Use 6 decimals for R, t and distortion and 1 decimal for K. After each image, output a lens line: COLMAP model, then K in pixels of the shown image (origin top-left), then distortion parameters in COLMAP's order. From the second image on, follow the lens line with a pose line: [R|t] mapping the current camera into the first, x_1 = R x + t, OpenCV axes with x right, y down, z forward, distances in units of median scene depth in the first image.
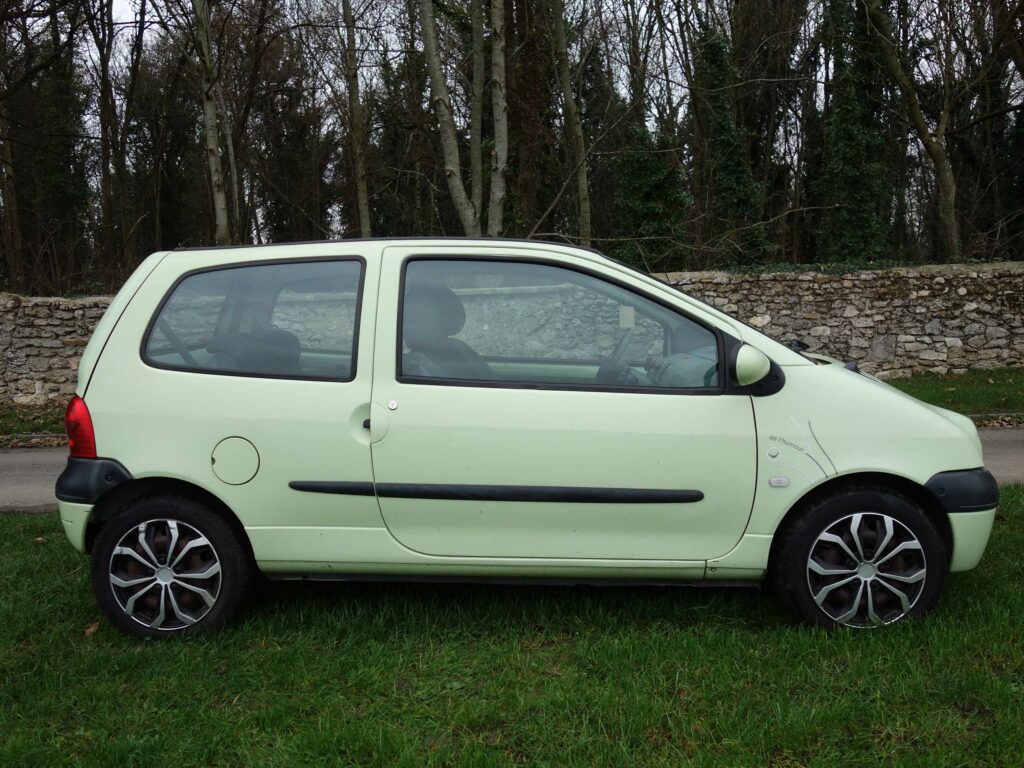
lens RADIAL K [[906.2, 0, 517.4], [0, 906.2, 382.3], [0, 0, 1]] dist [-0.006959, 0.008243]
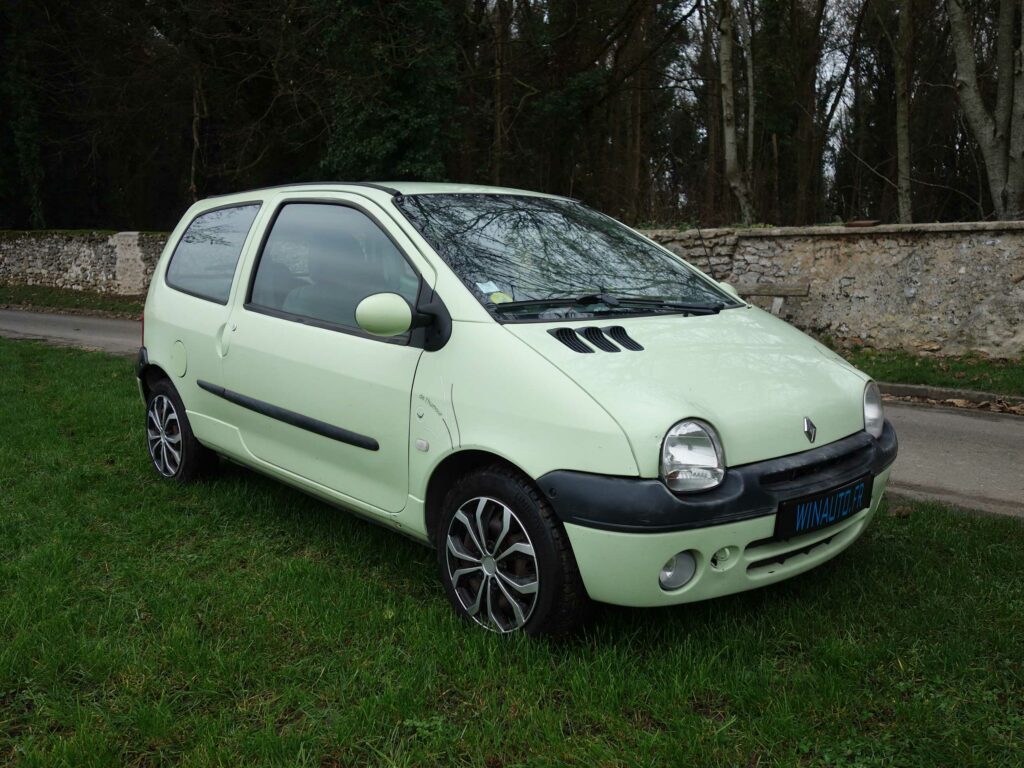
lens RADIAL K [[906.2, 0, 515.5], [0, 906.2, 383.4], [0, 0, 1]] dist [-0.006959, 0.008243]
pose [[0.704538, 0.126385, -0.698322, 0.272521], [-0.072741, 0.991692, 0.106091, -0.015586], [0.705928, -0.023948, 0.707878, 0.114063]]
